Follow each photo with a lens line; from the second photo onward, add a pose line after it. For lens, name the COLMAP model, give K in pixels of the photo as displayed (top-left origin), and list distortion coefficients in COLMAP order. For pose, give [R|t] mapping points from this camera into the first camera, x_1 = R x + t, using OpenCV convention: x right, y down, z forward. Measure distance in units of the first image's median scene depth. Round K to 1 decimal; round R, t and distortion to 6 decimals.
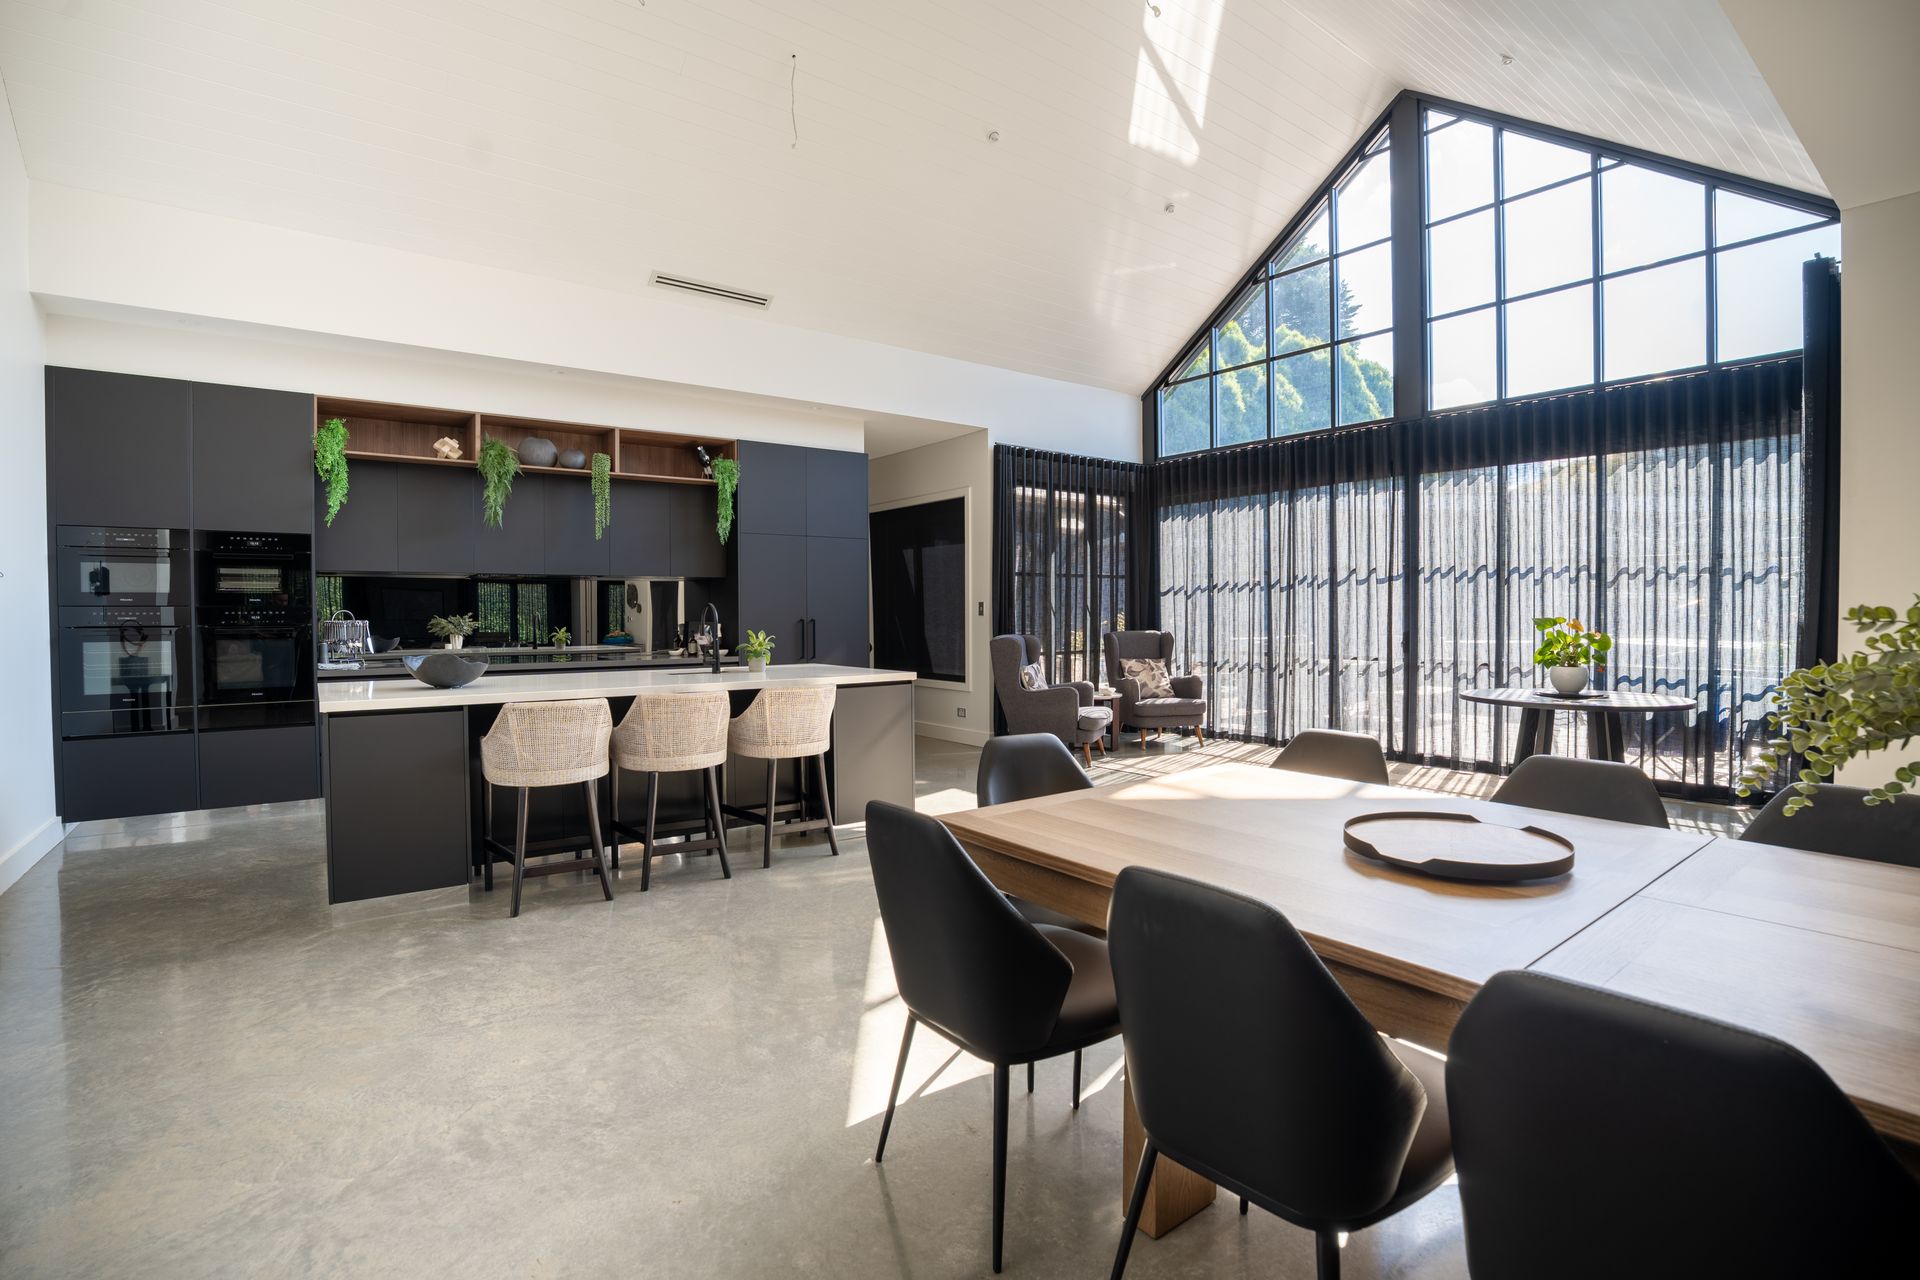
lens RADIAL K [[901.0, 0, 955.7], [0, 901.0, 632.1], [0, 0, 1]] dist [-0.075342, 0.022441]
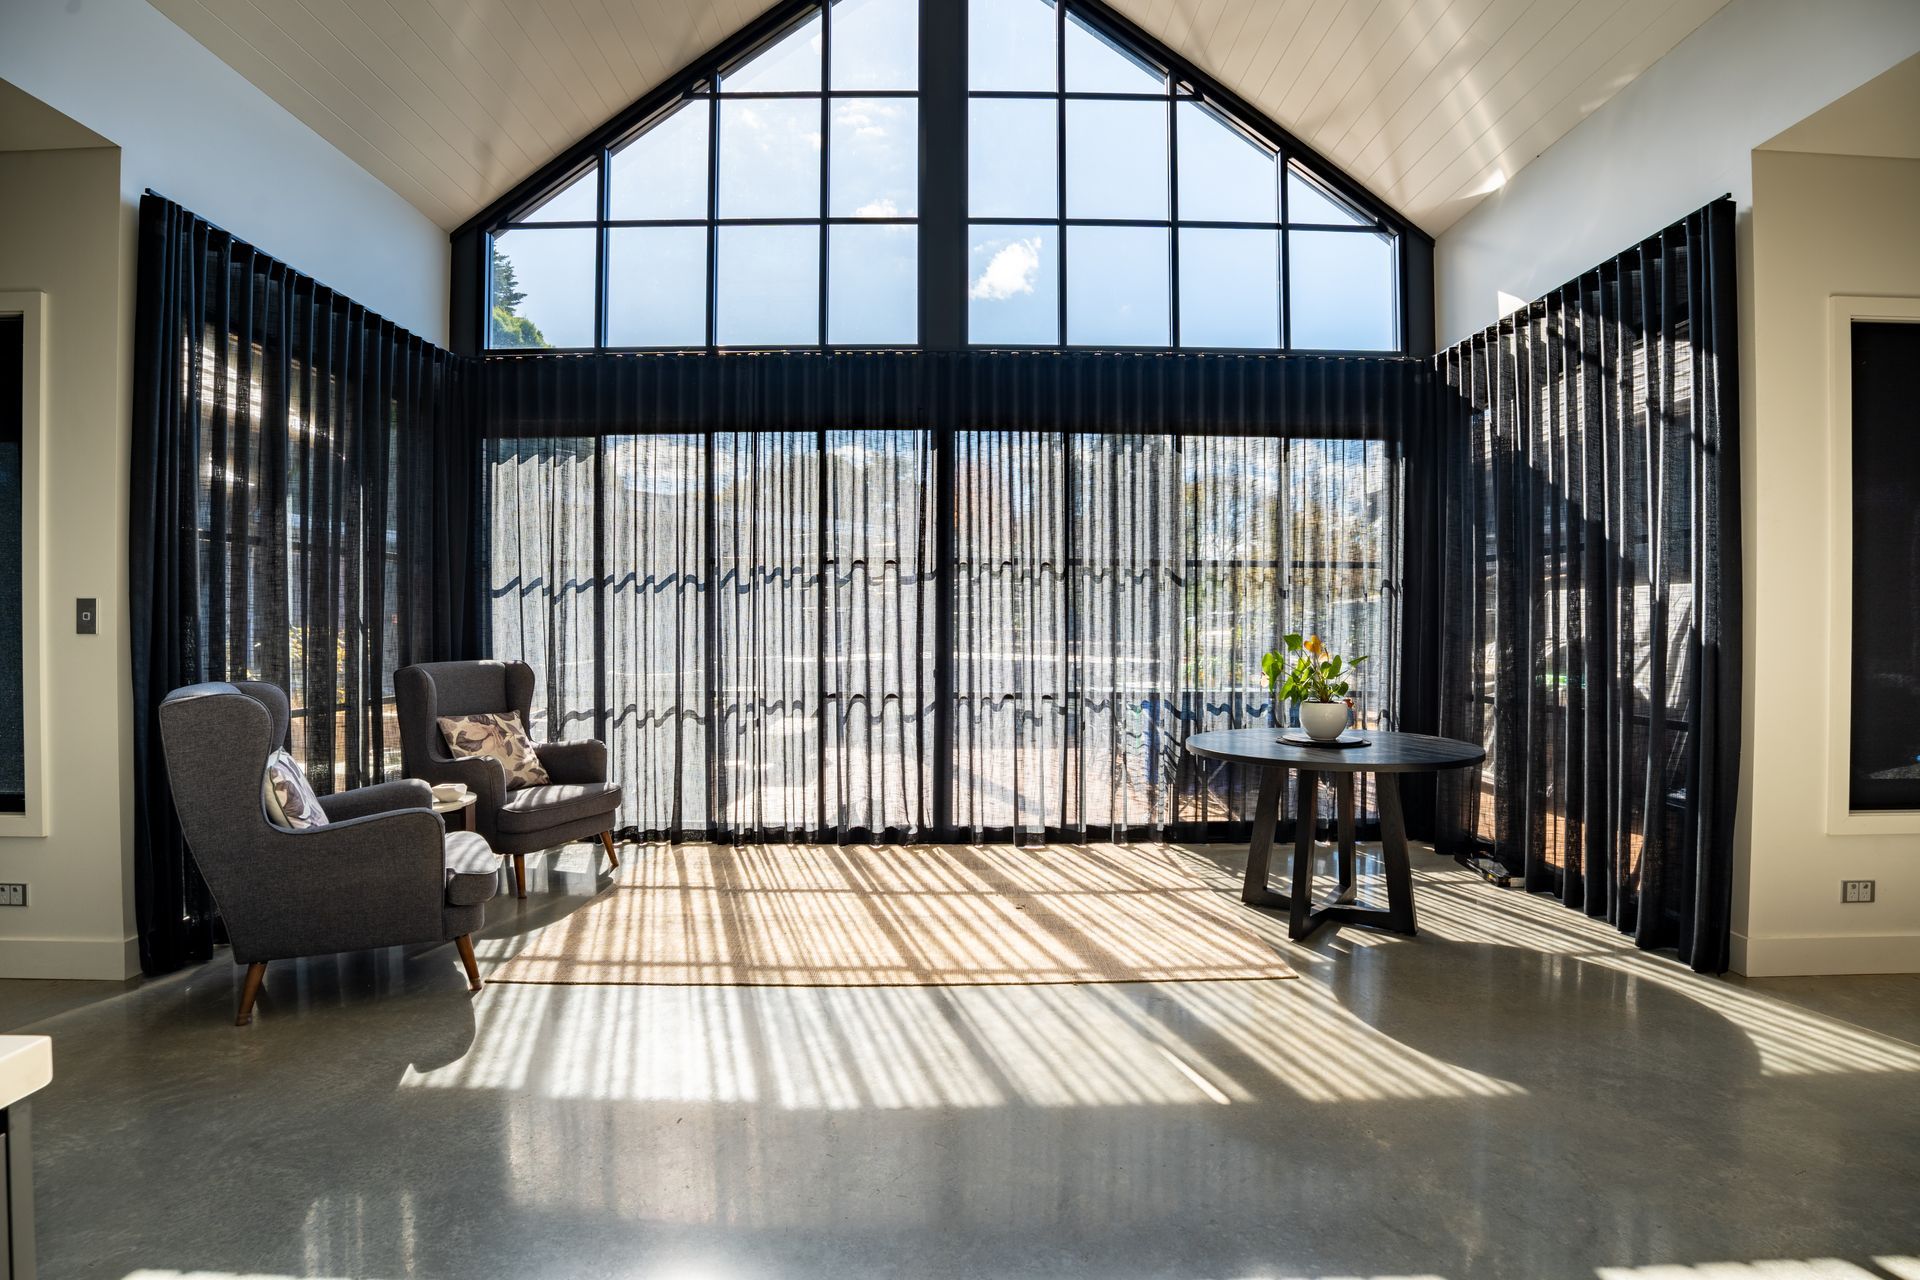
lens RADIAL K [[898.8, 0, 958.6], [0, 898.8, 631.3], [0, 0, 1]] dist [-0.075731, 0.021688]
pose [[0.590123, -0.002545, 0.807309, -0.051838], [0.014892, 0.999859, -0.007733, -0.013121], [-0.807176, 0.016586, 0.590078, 0.580404]]
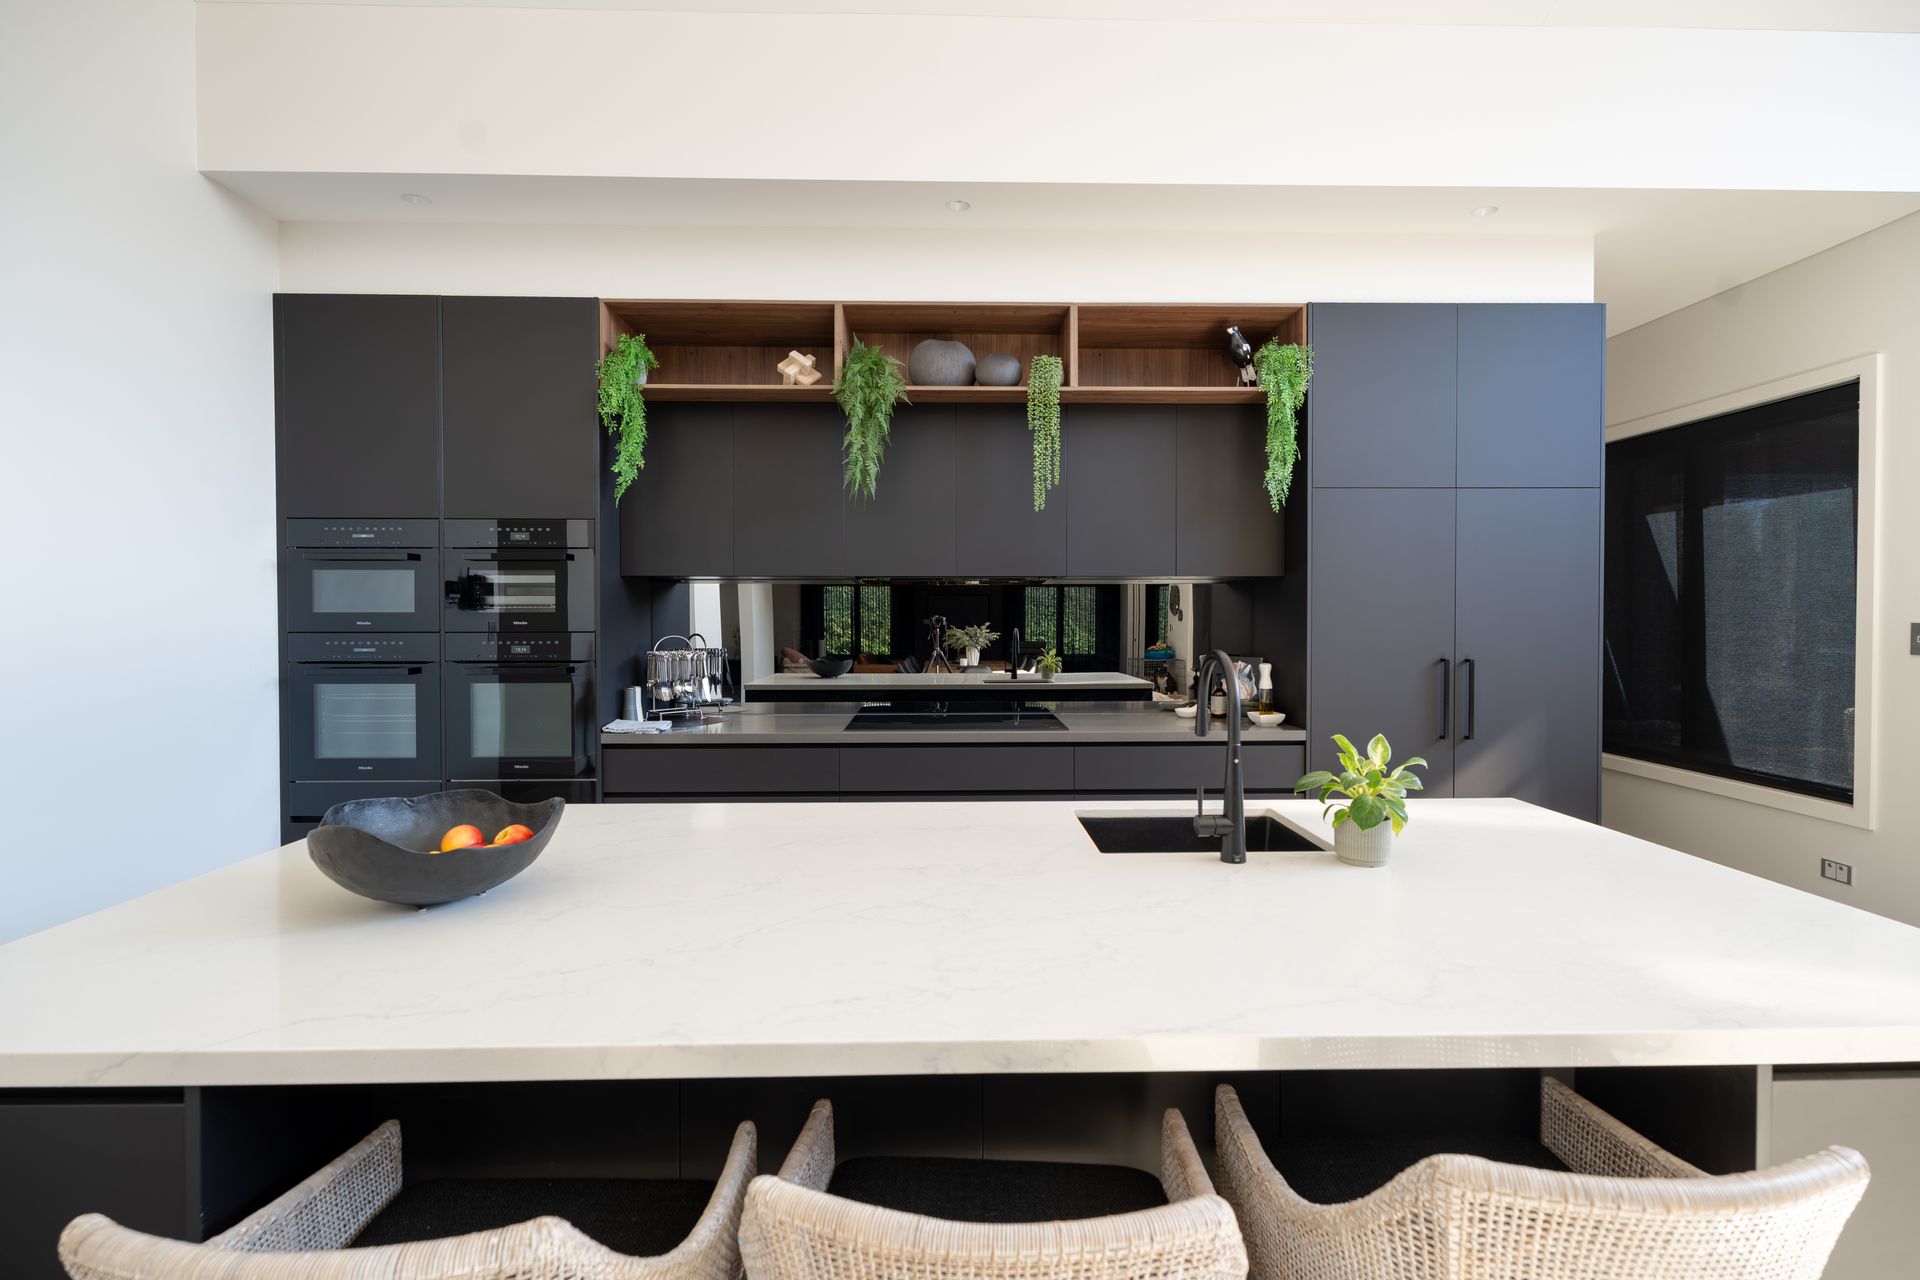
lens RADIAL K [[880.6, 0, 957.9], [0, 880.6, 628.9], [0, 0, 1]] dist [0.004370, 0.000608]
pose [[0.815448, 0.011648, -0.578713, -0.115350], [-0.014542, 0.999894, -0.000366, -0.027759], [0.578648, 0.008714, 0.815531, 0.482421]]
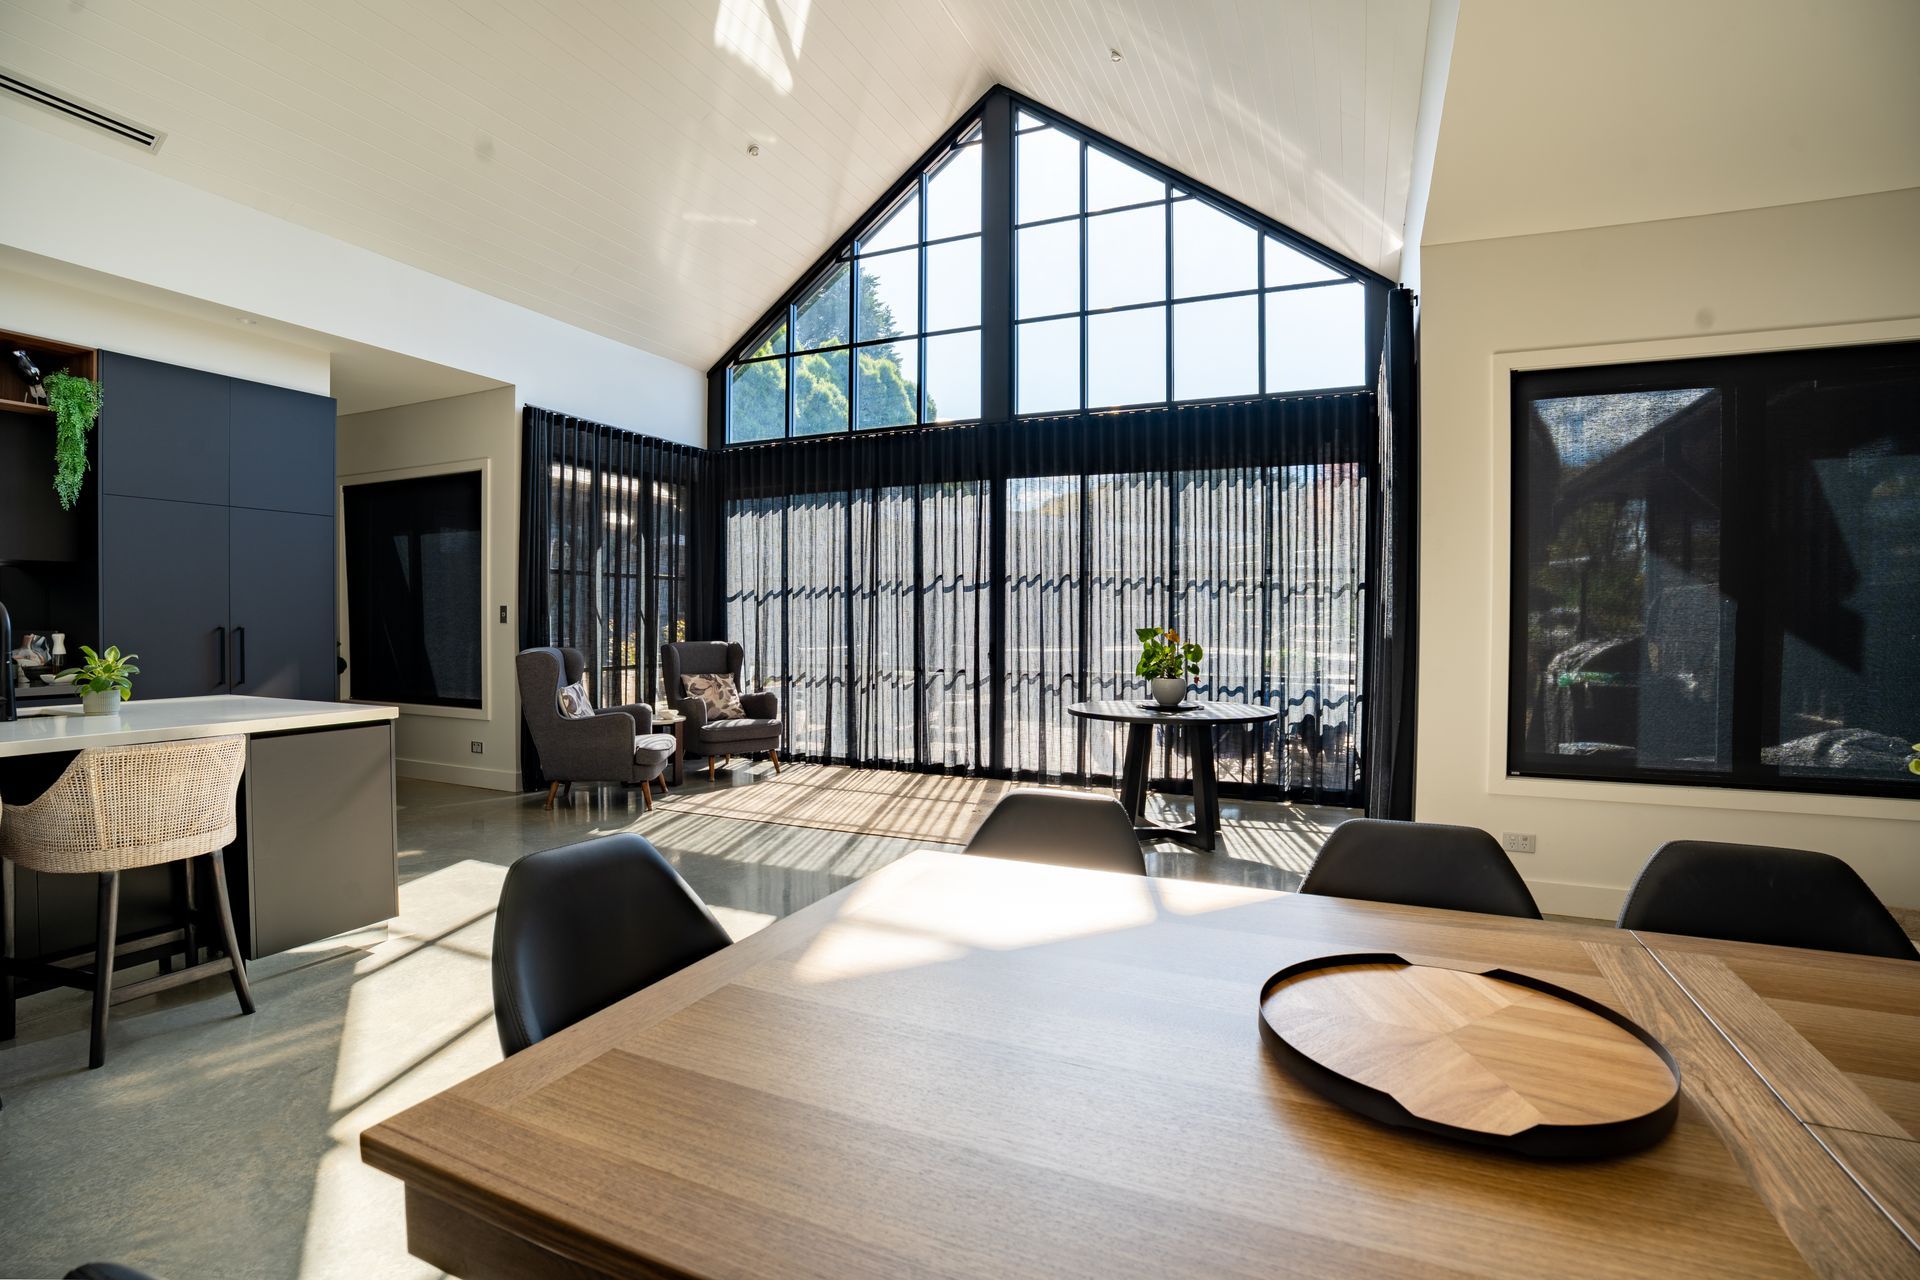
lens RADIAL K [[898.8, 0, 958.6], [0, 898.8, 631.3], [0, 0, 1]] dist [-0.075731, 0.021688]
pose [[0.875214, 0.001536, 0.483734, 0.004740], [0.003135, 0.999956, -0.008847, -0.003615], [-0.483727, 0.009260, 0.875170, 0.164835]]
